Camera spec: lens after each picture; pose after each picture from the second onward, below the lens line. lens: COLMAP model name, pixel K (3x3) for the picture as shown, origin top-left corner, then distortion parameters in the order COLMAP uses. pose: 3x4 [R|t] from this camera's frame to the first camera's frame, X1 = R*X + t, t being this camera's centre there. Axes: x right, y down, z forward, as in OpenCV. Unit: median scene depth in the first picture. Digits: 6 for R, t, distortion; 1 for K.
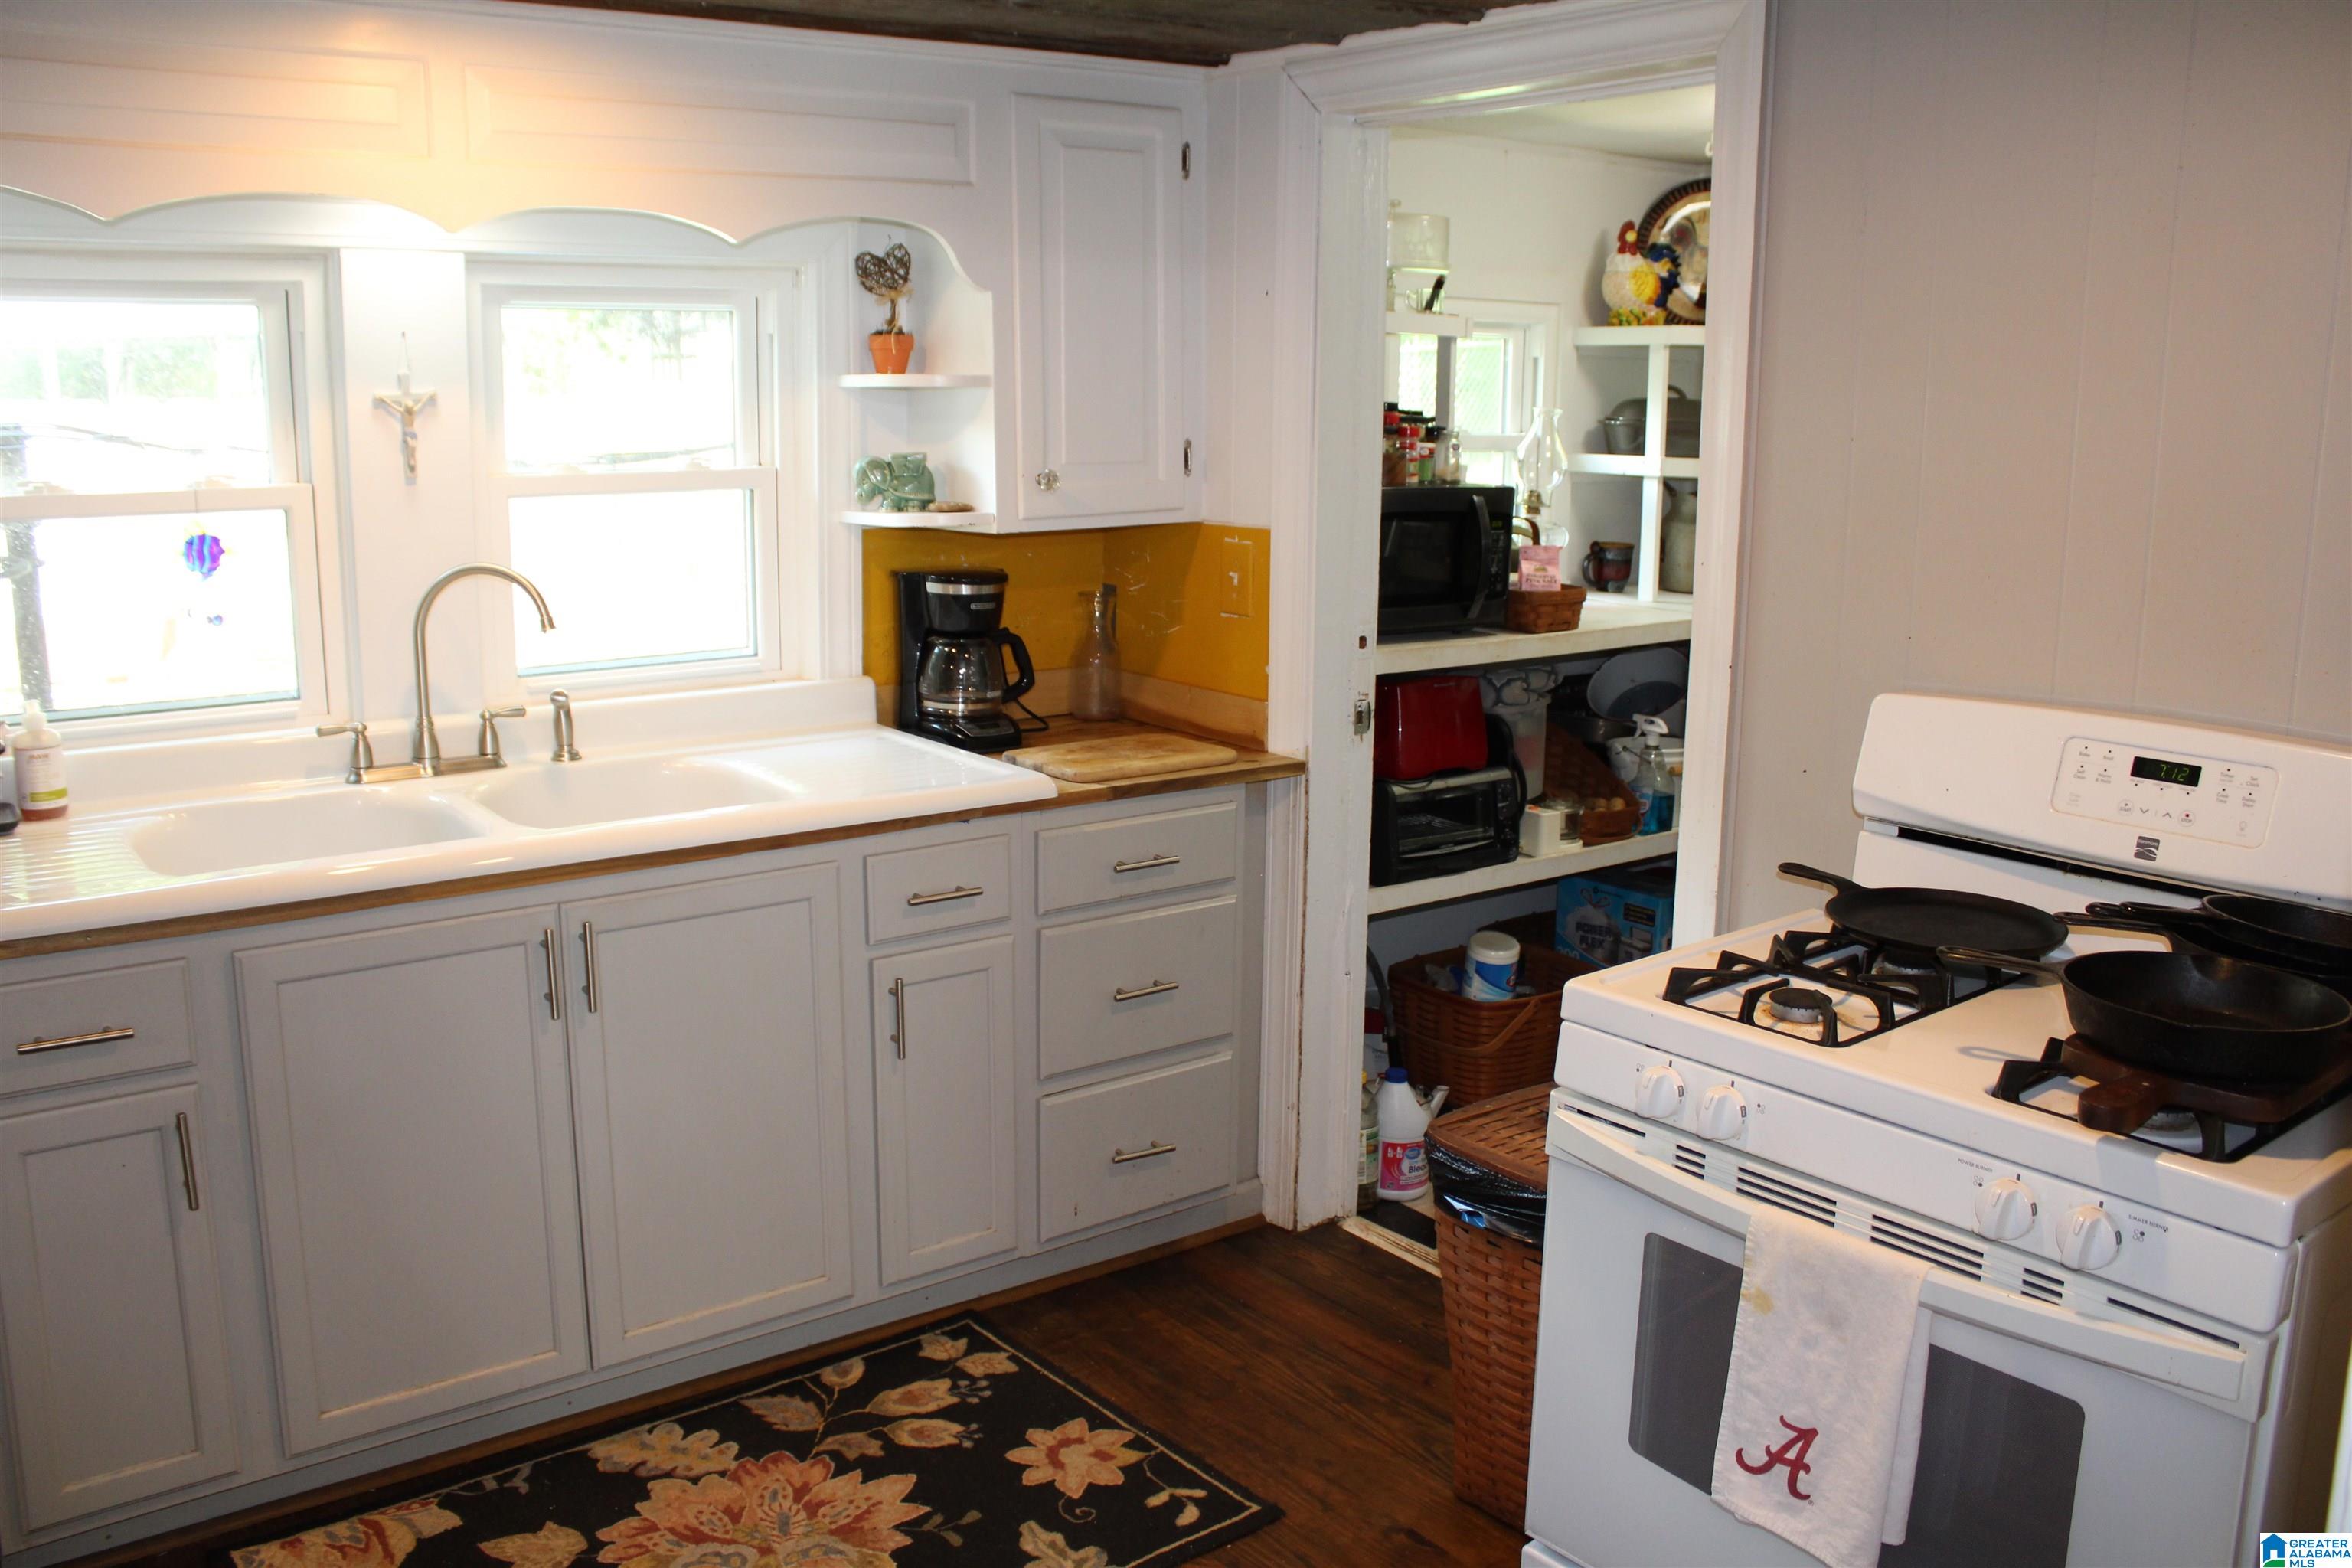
lens RADIAL K [[1956.0, 0, 1172.7], [0, 1956.0, 780.9], [0, 0, 1]] dist [-0.163930, 0.136627]
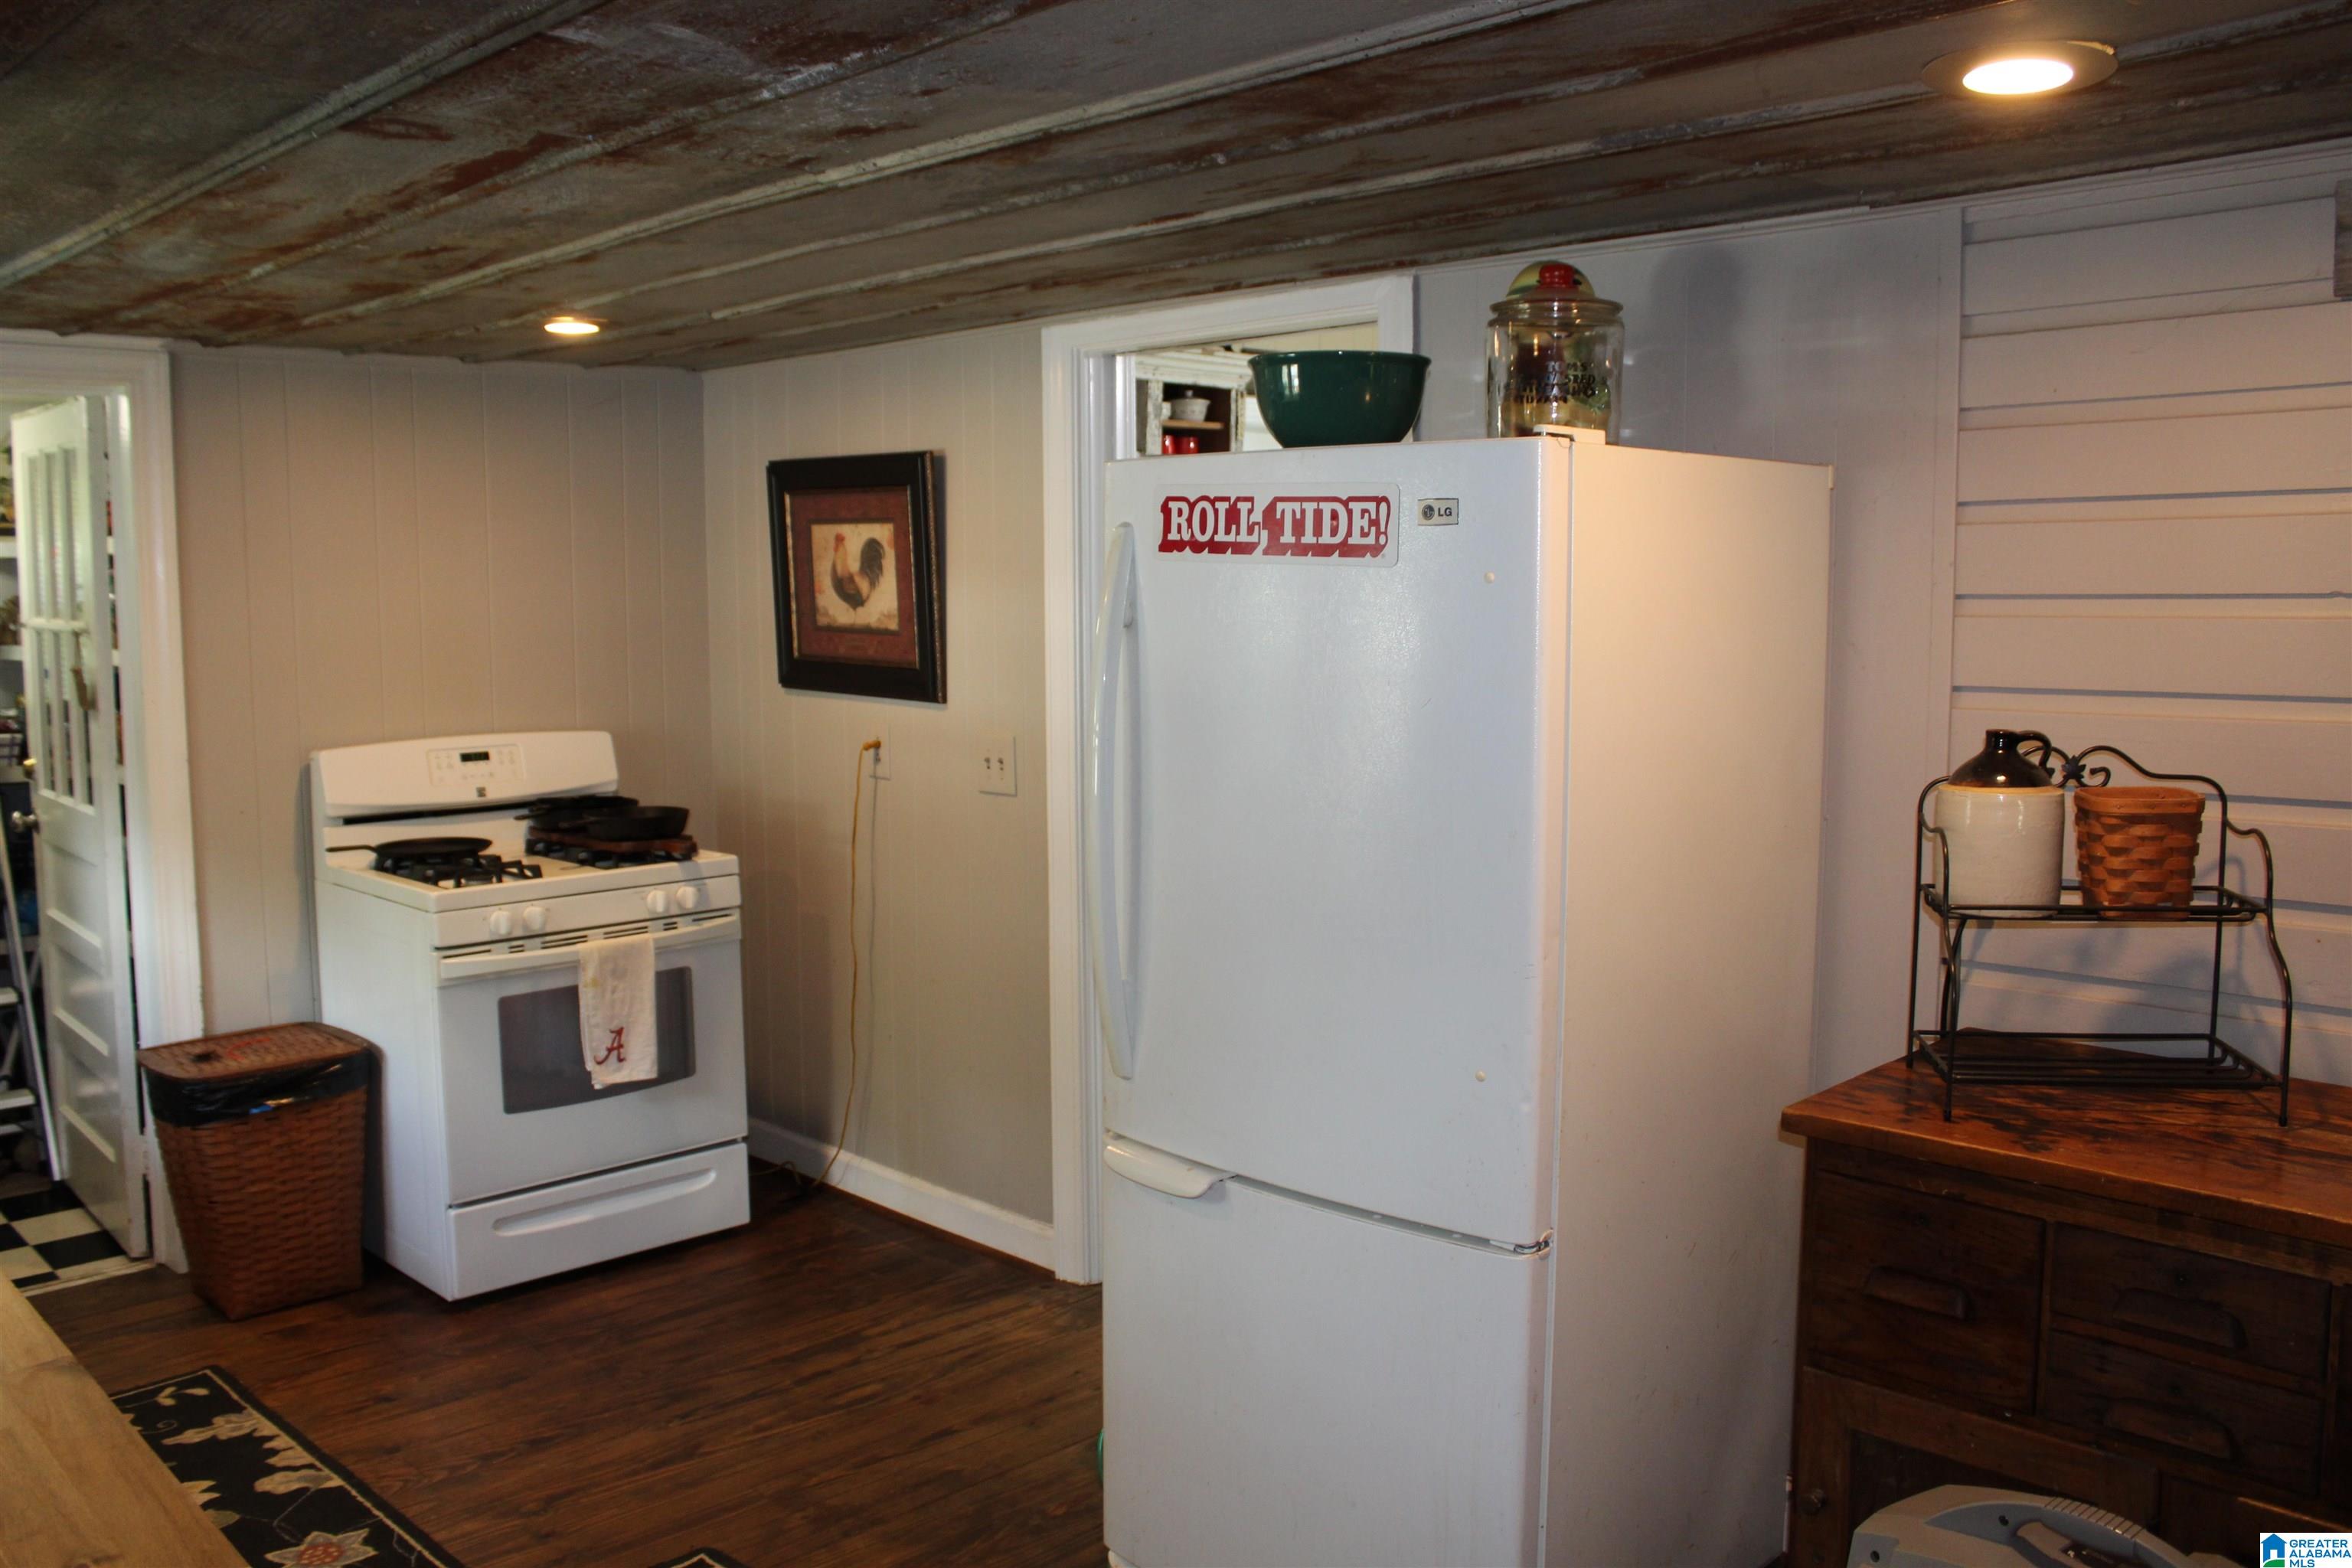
lens RADIAL K [[1956.0, 0, 1173.6], [0, 1956.0, 786.0], [0, 0, 1]] dist [-0.163930, 0.136627]
pose [[-0.134377, -0.103588, 0.985501, -1.764105], [0.201750, 0.970831, 0.129555, -0.096562], [-0.970175, 0.216234, -0.109559, 0.470731]]
